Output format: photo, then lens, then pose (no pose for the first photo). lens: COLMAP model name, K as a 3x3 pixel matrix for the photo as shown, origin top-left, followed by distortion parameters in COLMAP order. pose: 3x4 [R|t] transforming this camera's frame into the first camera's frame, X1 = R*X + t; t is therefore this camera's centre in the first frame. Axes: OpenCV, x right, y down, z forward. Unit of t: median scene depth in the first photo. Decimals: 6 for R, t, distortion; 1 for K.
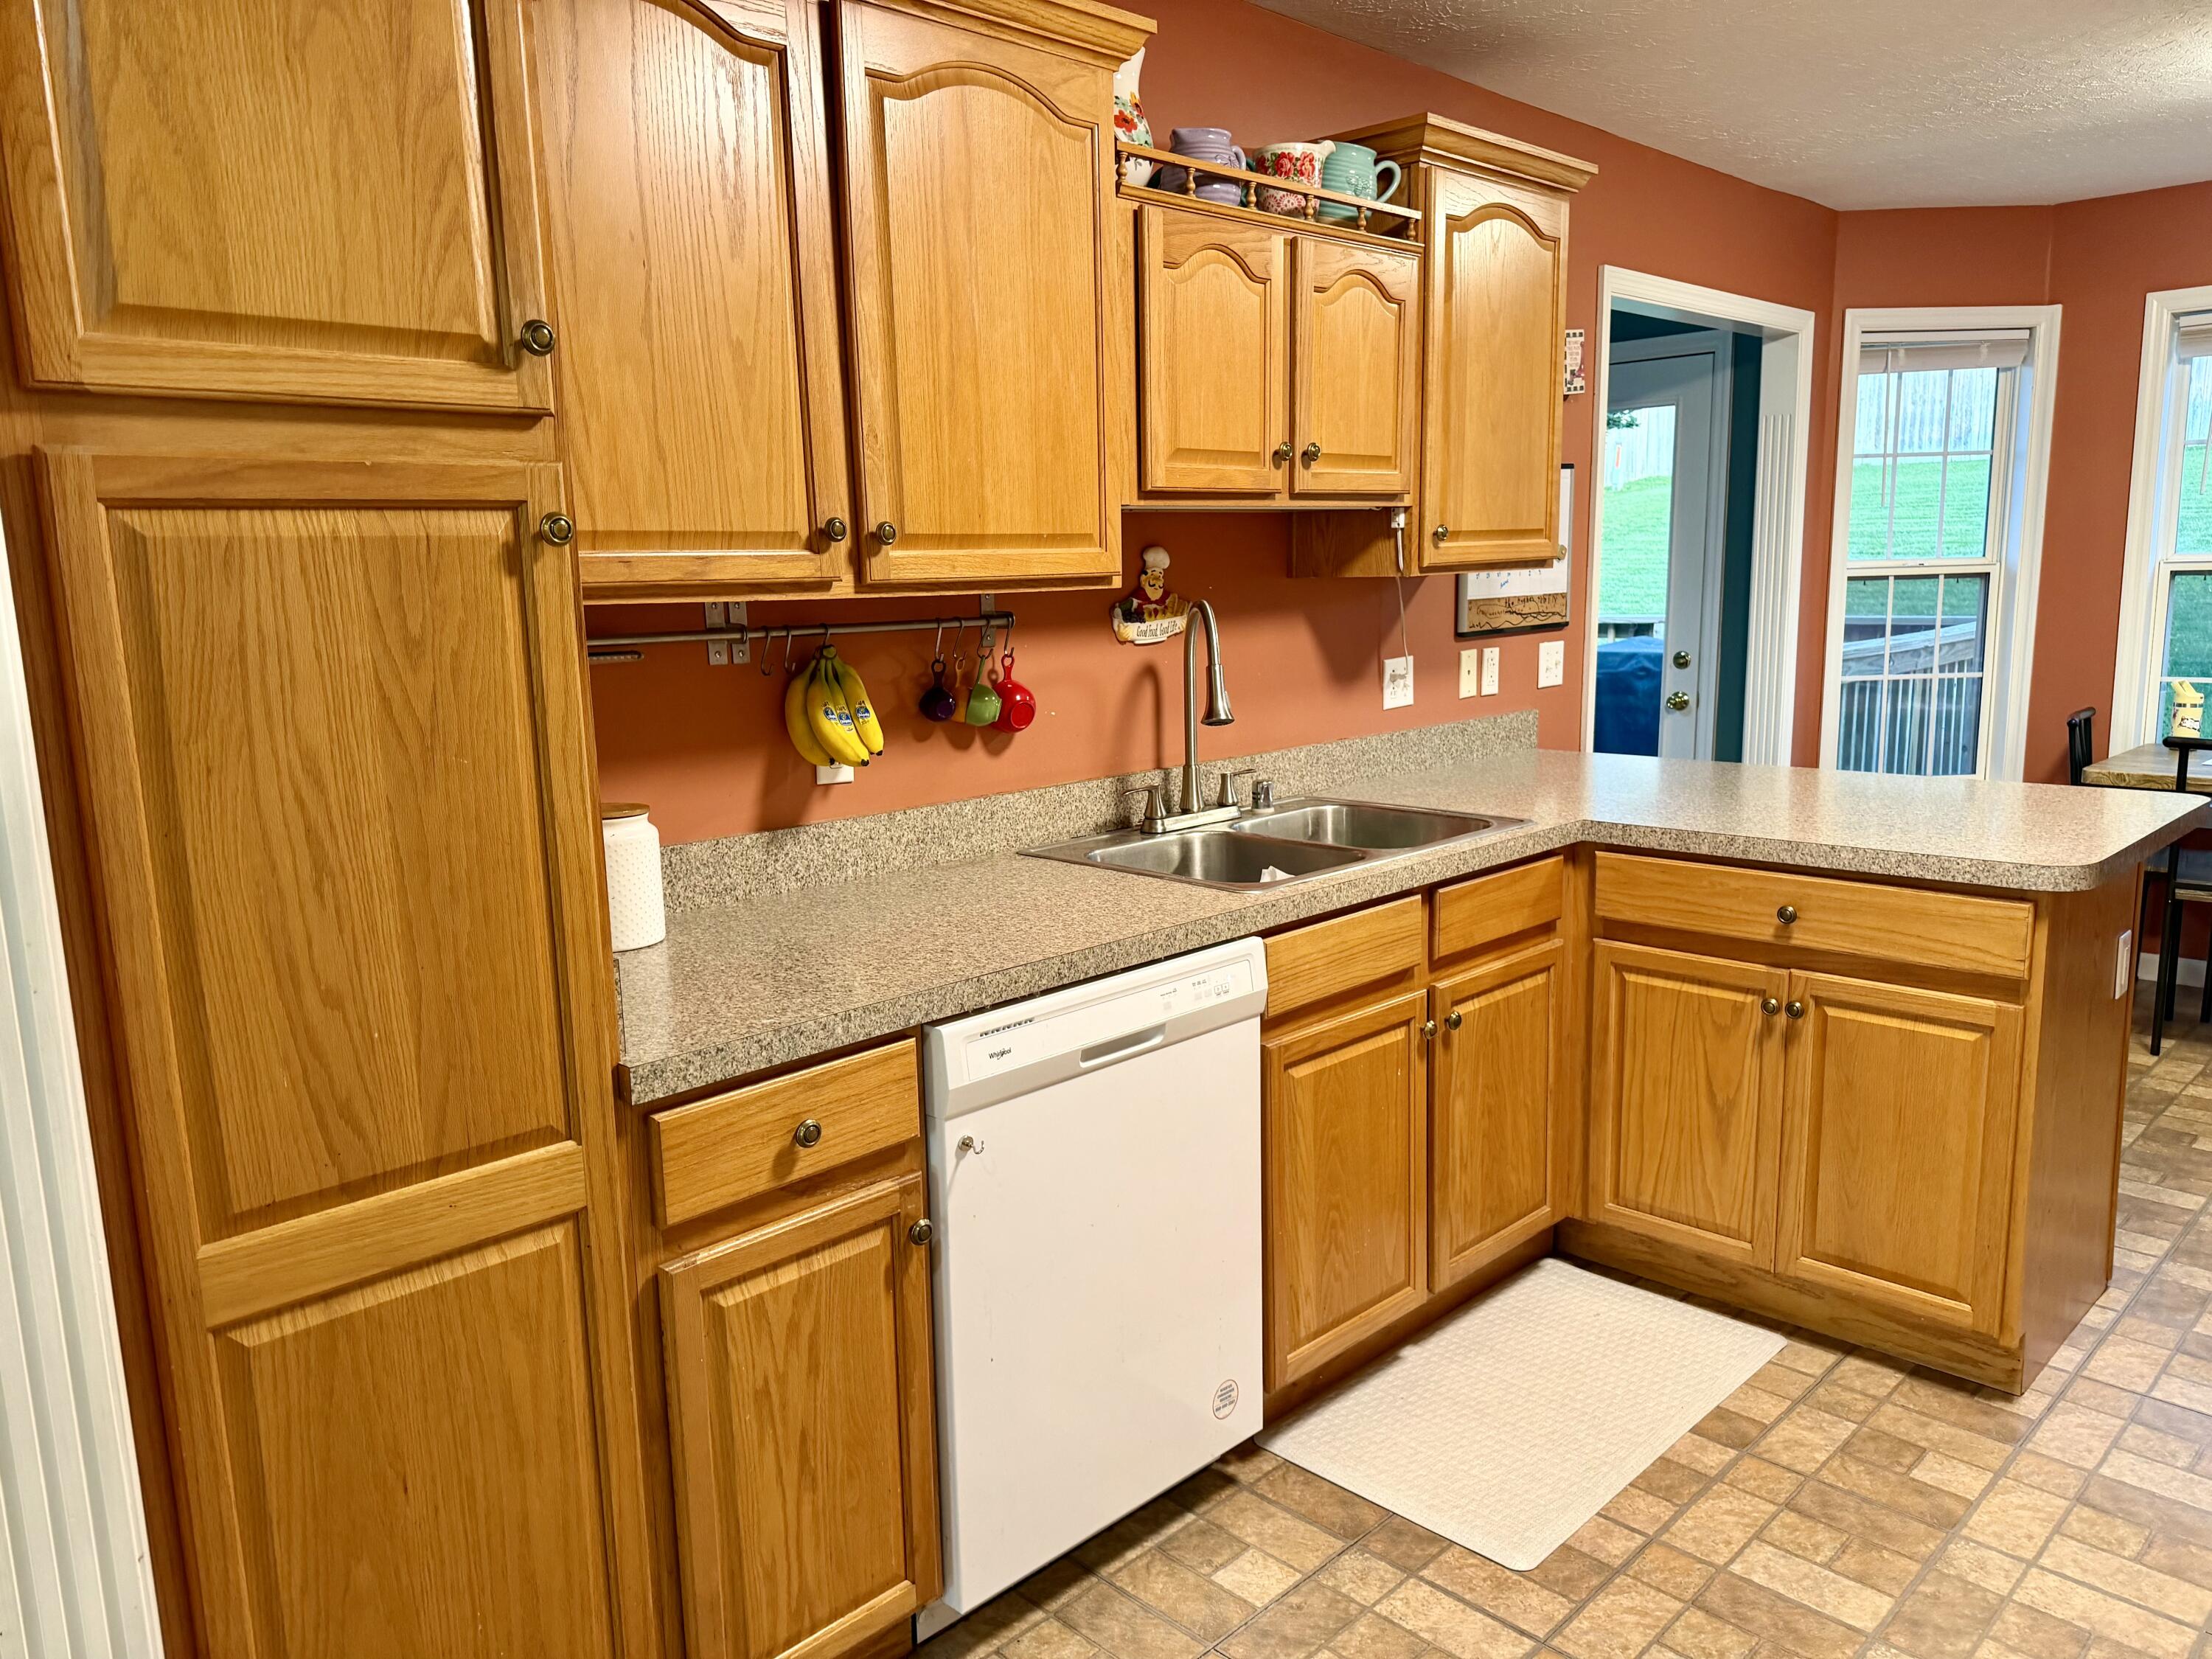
lens RADIAL K [[1562.5, 0, 1105.4], [0, 1562.5, 833.2], [0, 0, 1]] dist [0.057763, -0.055864]
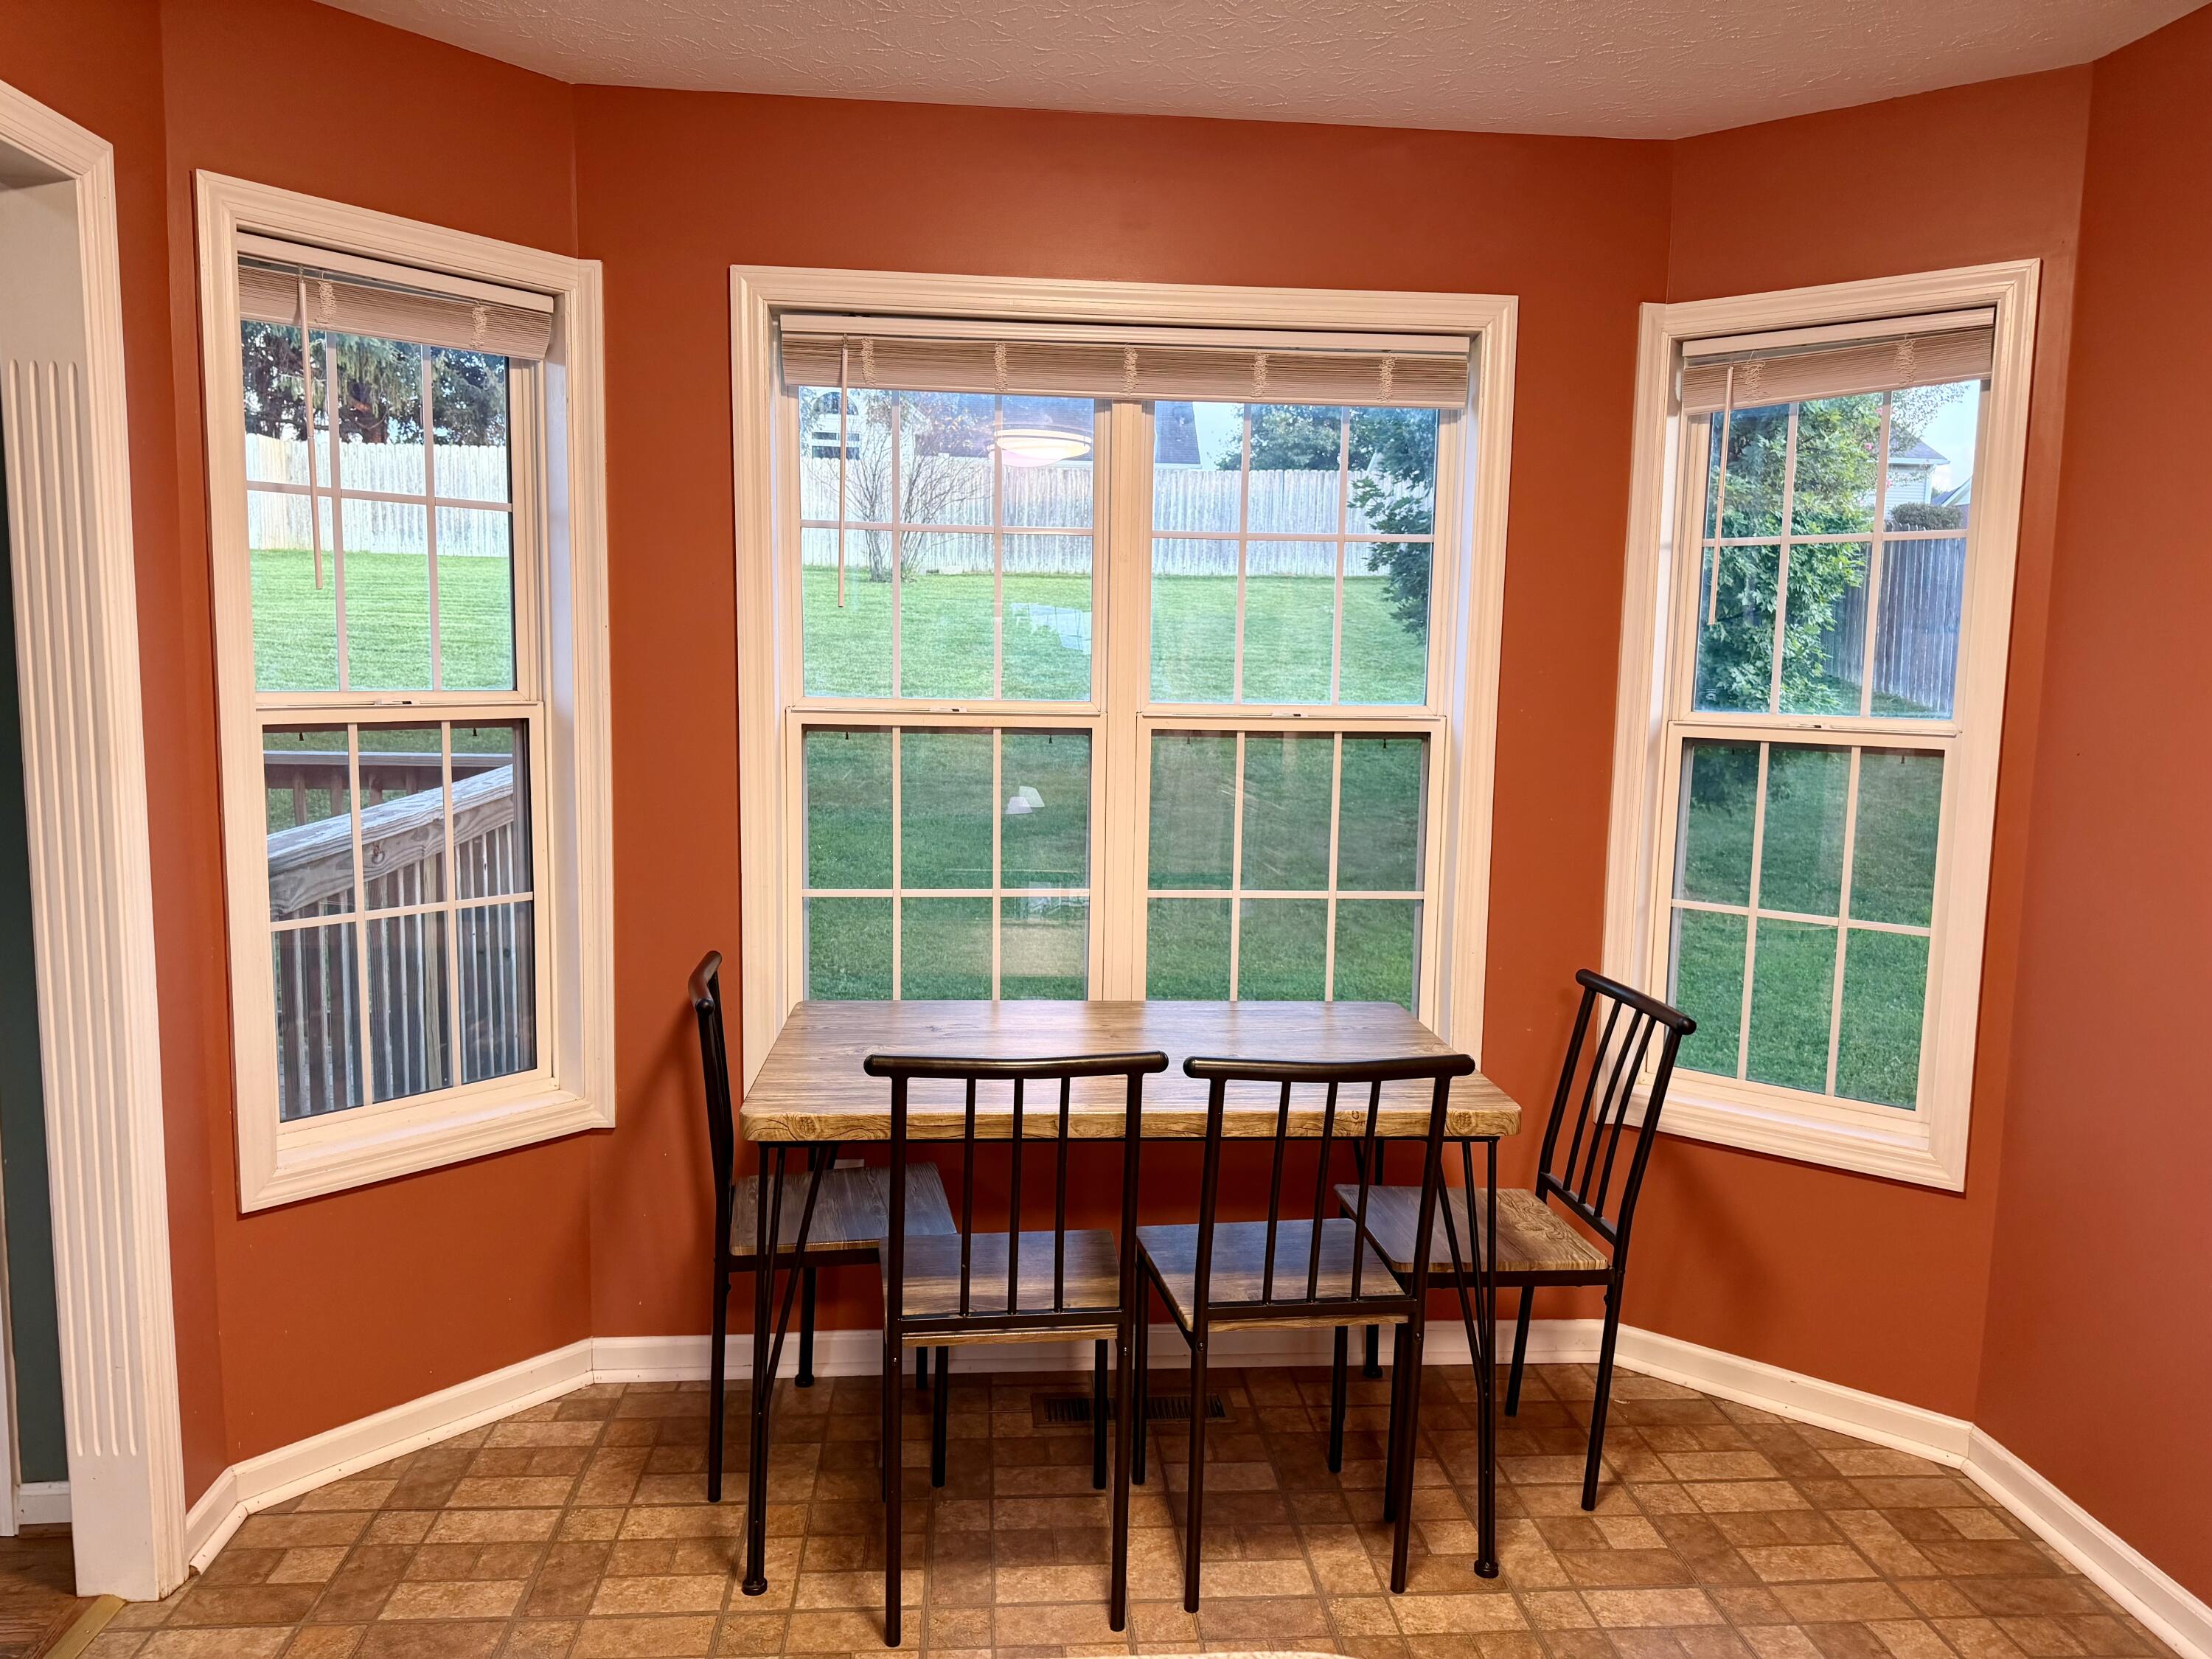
lens RADIAL K [[1562.5, 0, 1128.7], [0, 1562.5, 840.7], [0, 0, 1]] dist [0.057763, -0.055864]
pose [[0.634557, -0.054364, 0.770962, 0.496080], [0.094230, 0.995523, -0.007360, -0.185769], [-0.767110, 0.077318, 0.636839, 0.922212]]
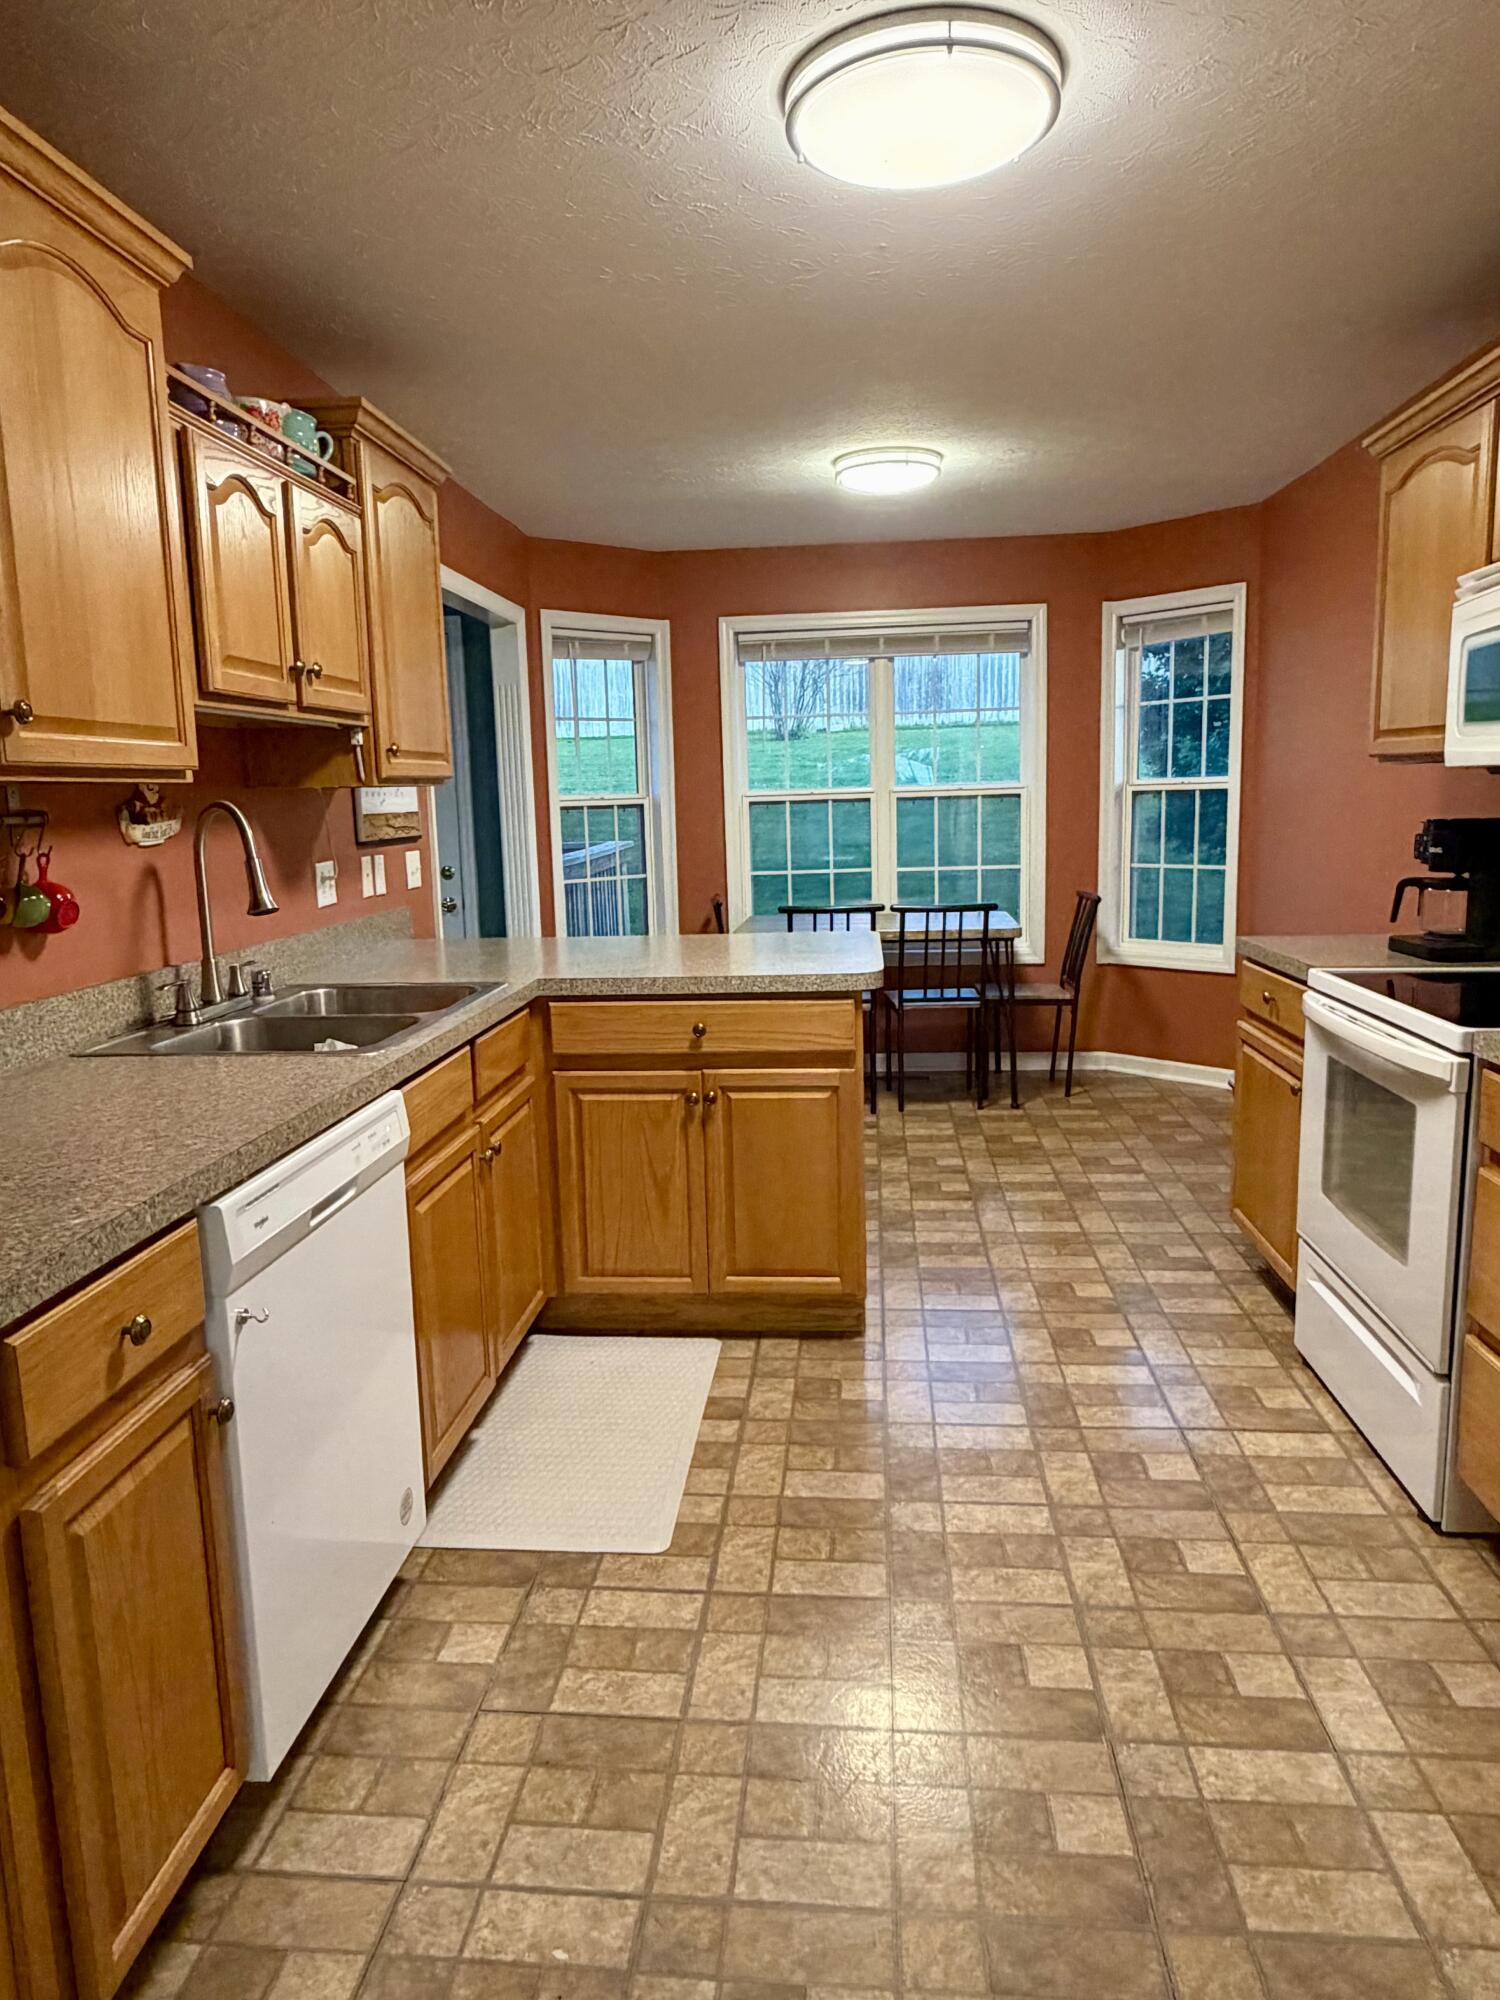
lens RADIAL K [[1294.7, 0, 740.8], [0, 1294.7, 1003.9], [0, 0, 1]] dist [-0.008475, -0.003107]
pose [[0.769919, -0.097024, 0.630723, -0.242091], [0.114595, 0.993328, 0.012918, 0.017985], [-0.627768, 0.062332, 0.775901, 0.102065]]
